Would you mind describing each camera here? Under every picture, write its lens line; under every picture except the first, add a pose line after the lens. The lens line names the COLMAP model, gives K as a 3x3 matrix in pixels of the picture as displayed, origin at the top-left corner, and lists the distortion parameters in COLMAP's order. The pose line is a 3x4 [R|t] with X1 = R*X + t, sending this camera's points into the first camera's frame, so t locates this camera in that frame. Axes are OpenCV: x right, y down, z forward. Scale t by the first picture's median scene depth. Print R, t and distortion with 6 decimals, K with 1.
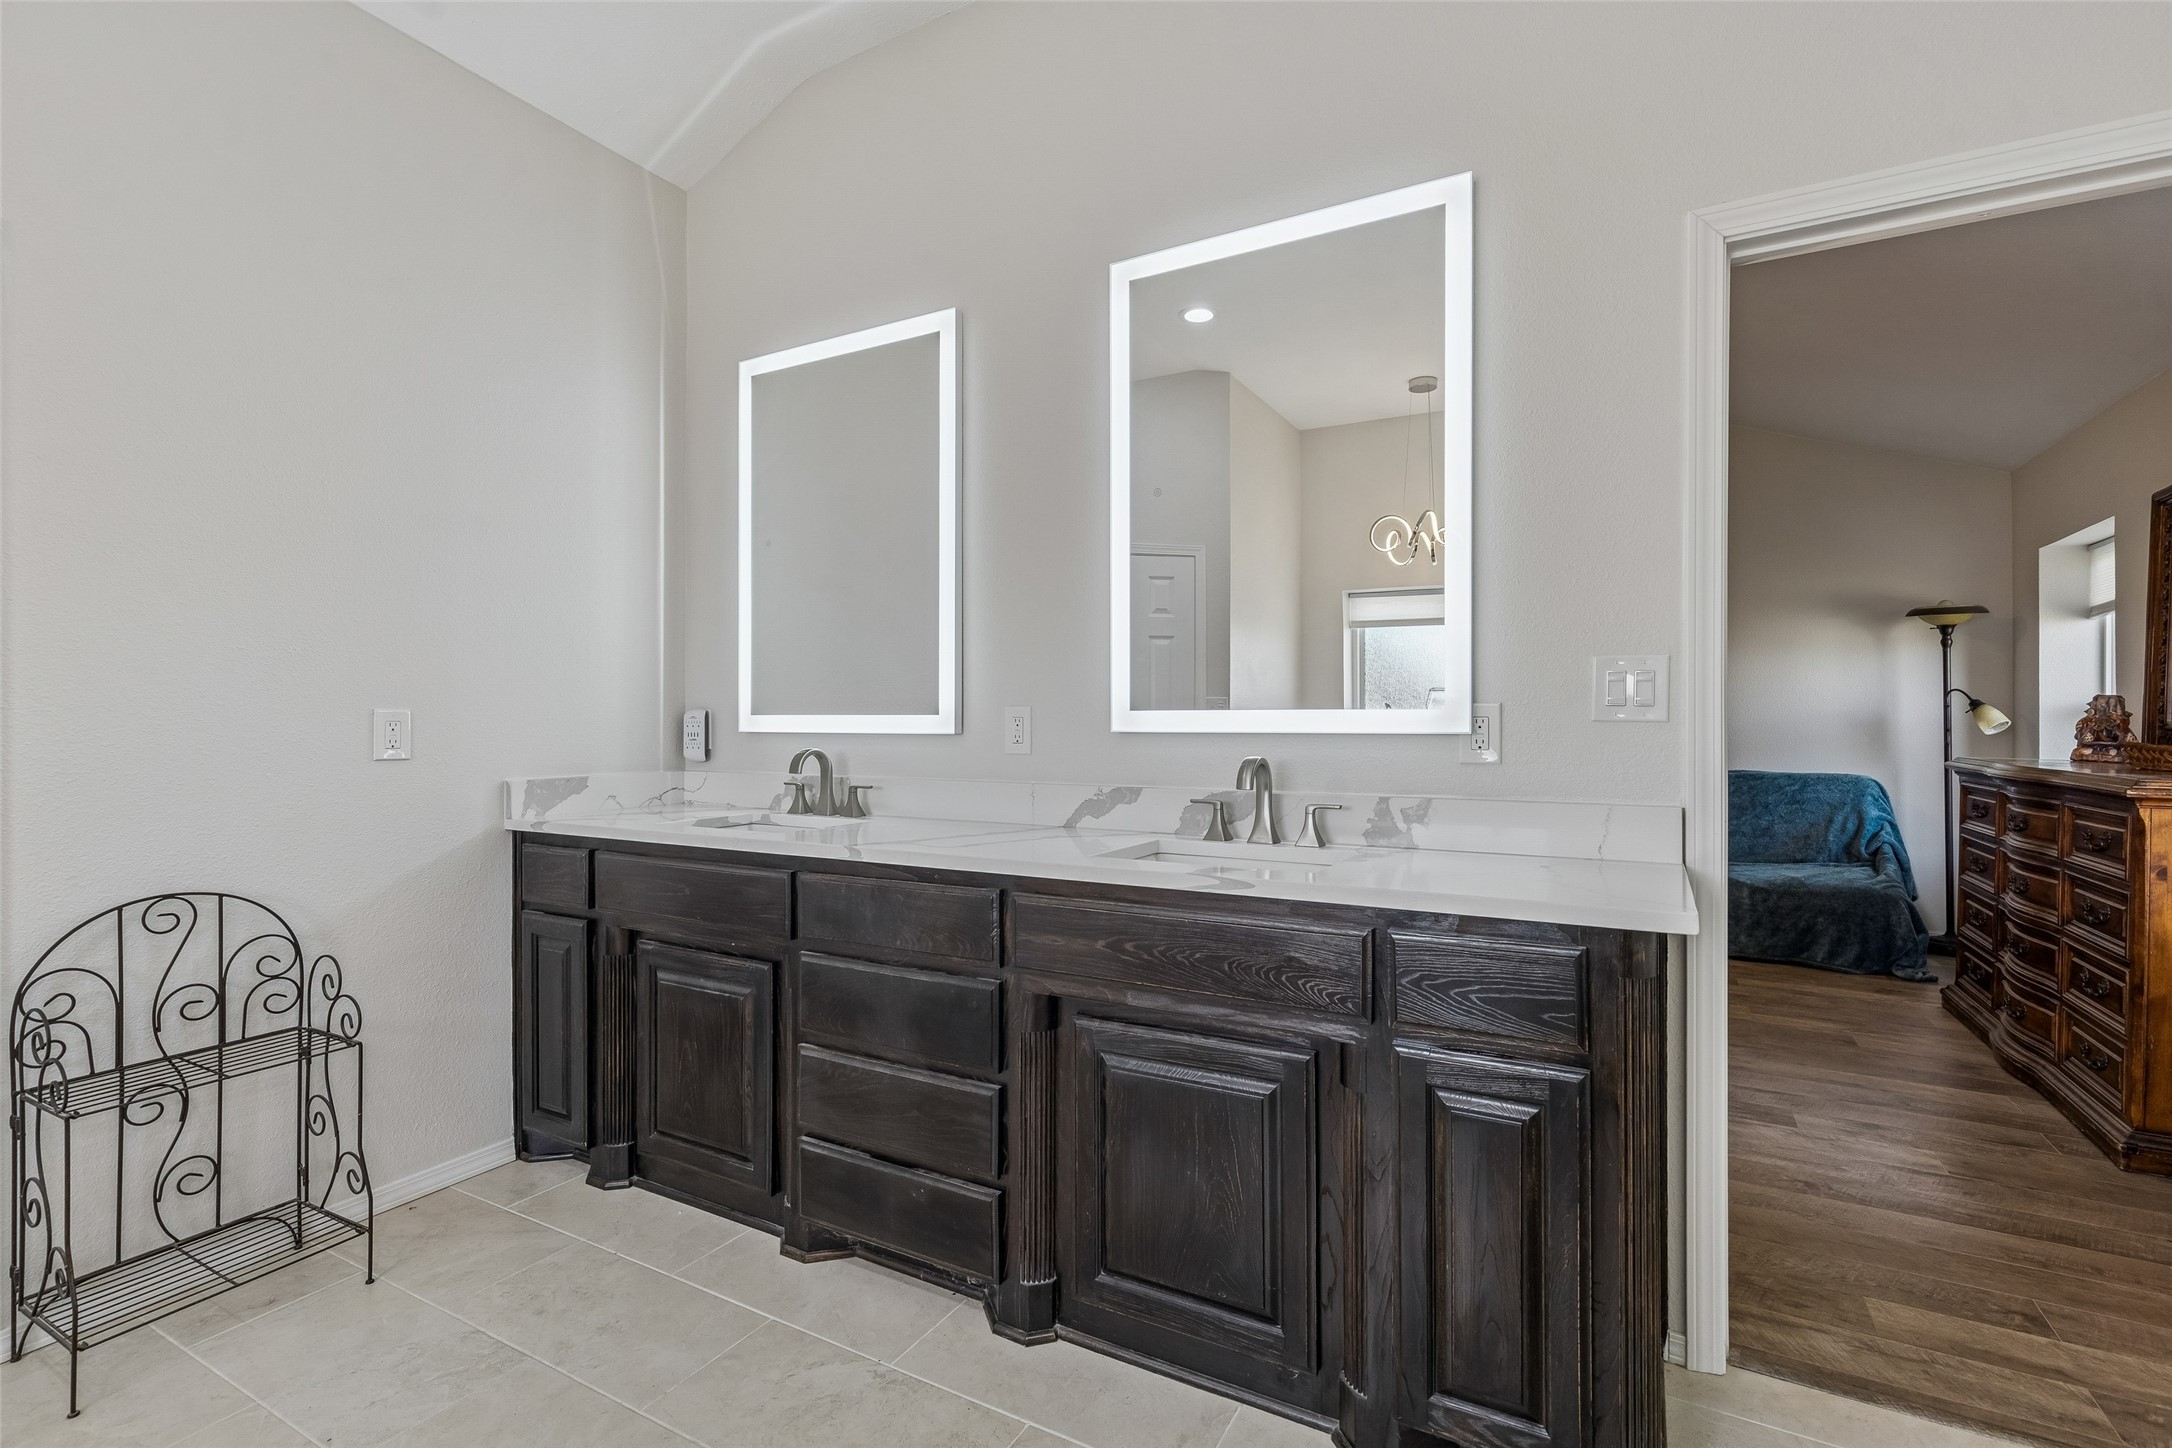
lens RADIAL K [[994.3, 0, 1085.7], [0, 994.3, 727.8], [0, 0, 1]] dist [0.001383, -0.000760]
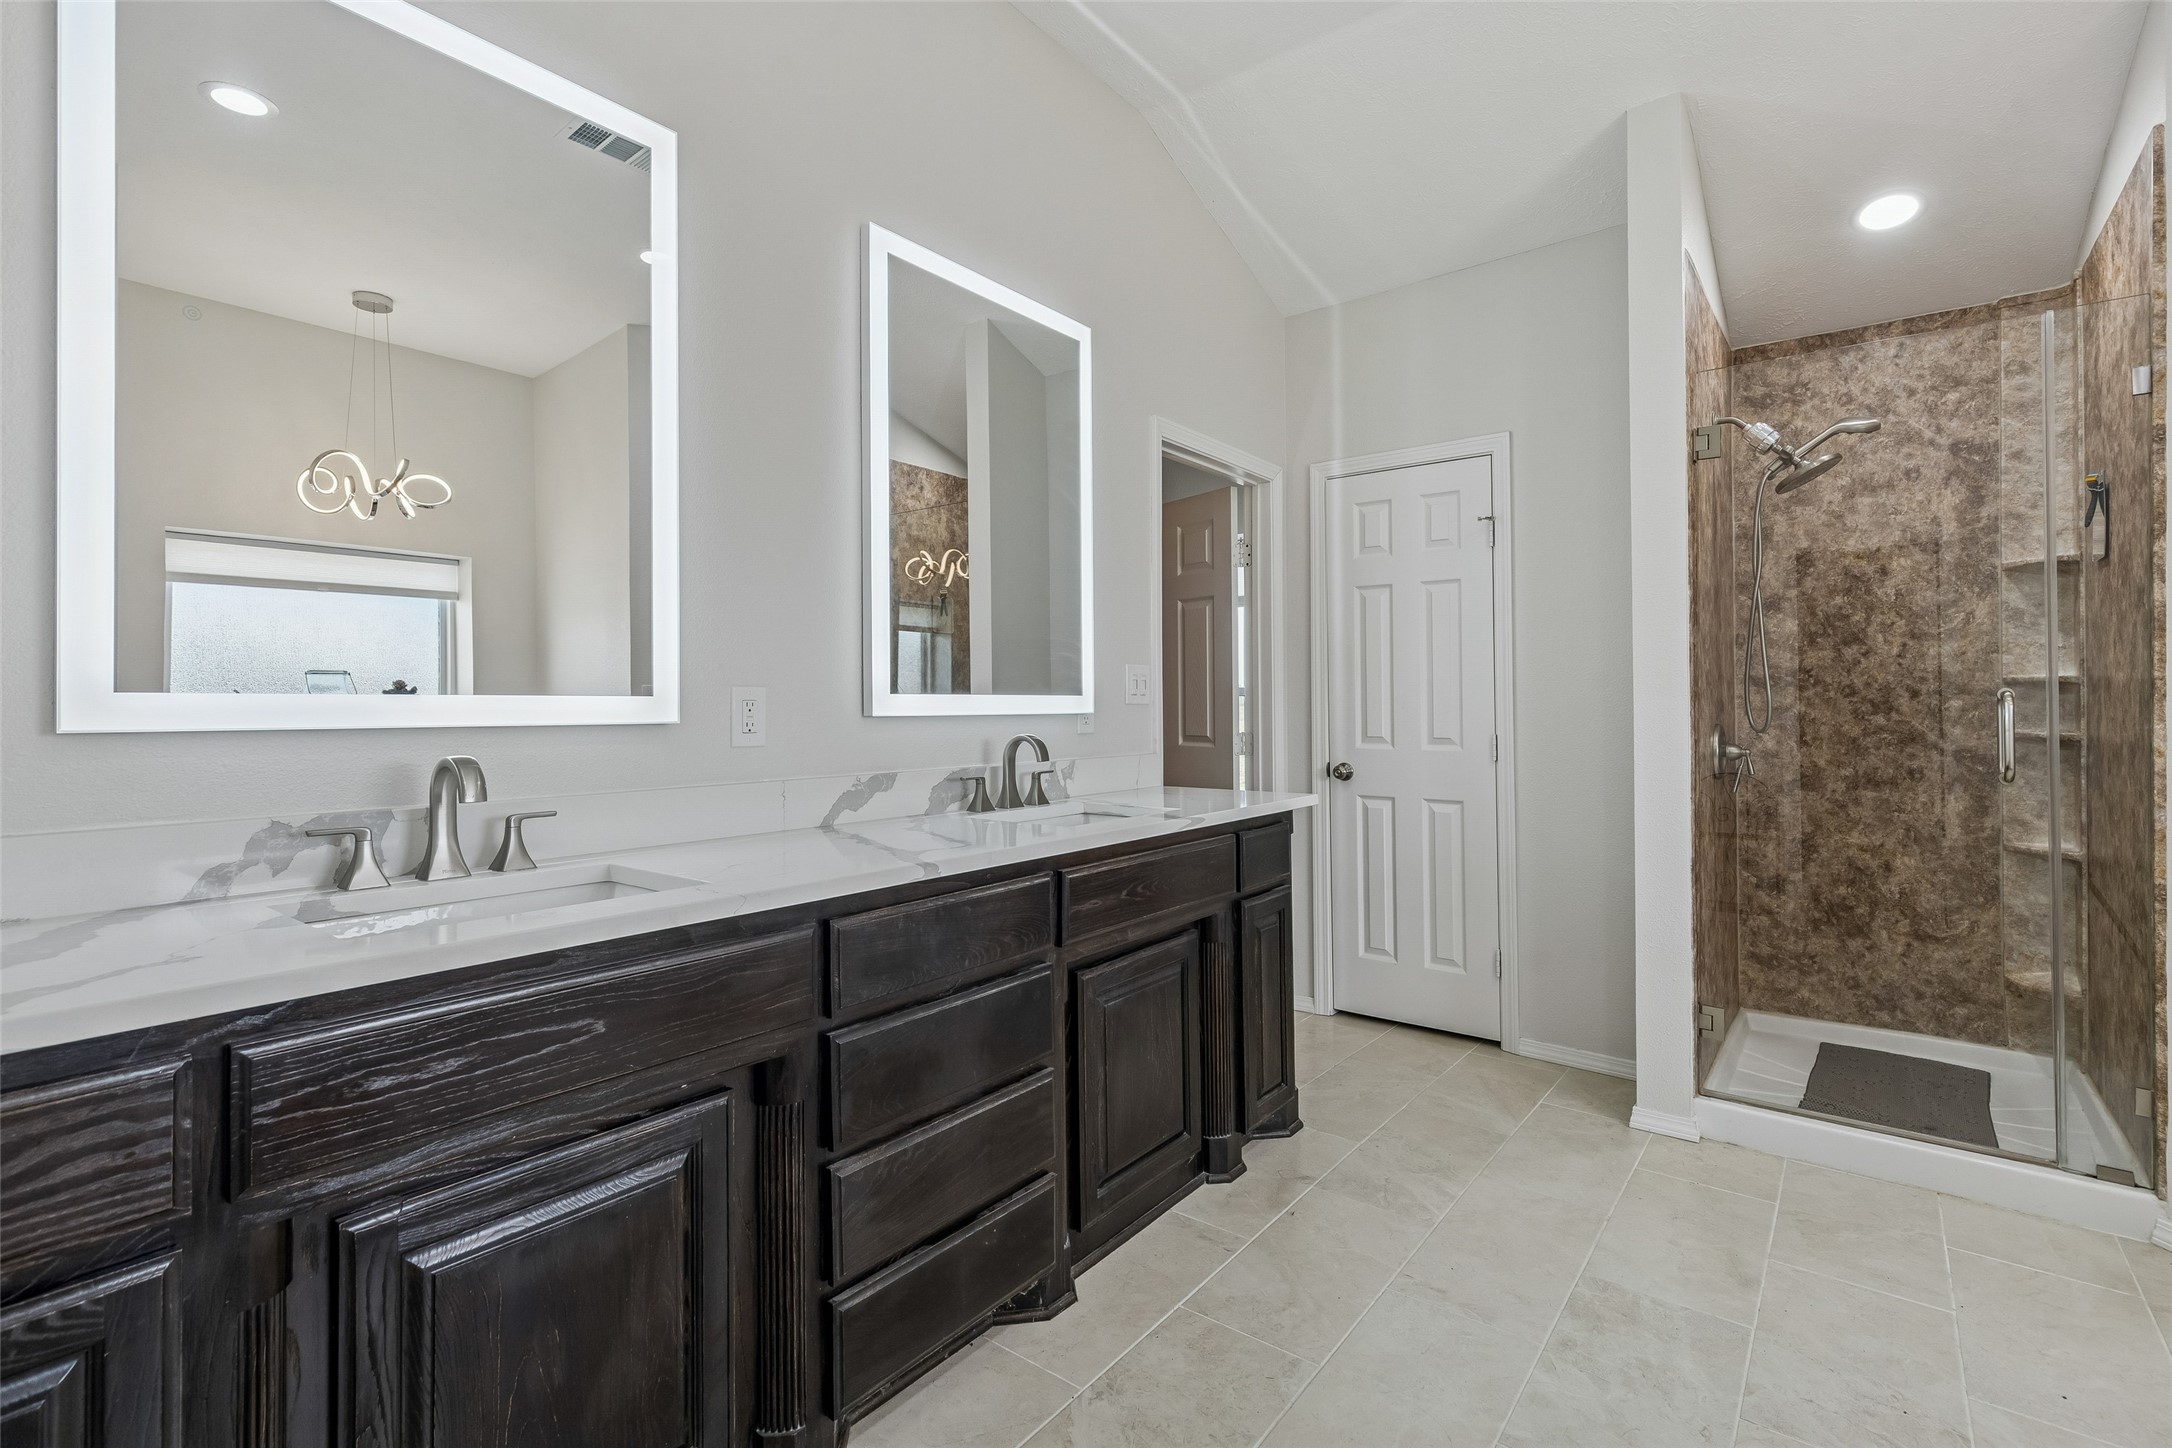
lens RADIAL K [[994.3, 0, 1088.1], [0, 994.3, 702.1], [0, 0, 1]] dist [0.001383, -0.000760]
pose [[0.147132, 0.006802, 0.989093, -0.941041], [0.013093, 0.999875, -0.008823, 0.001724], [-0.989030, 0.014248, 0.147025, 0.710676]]
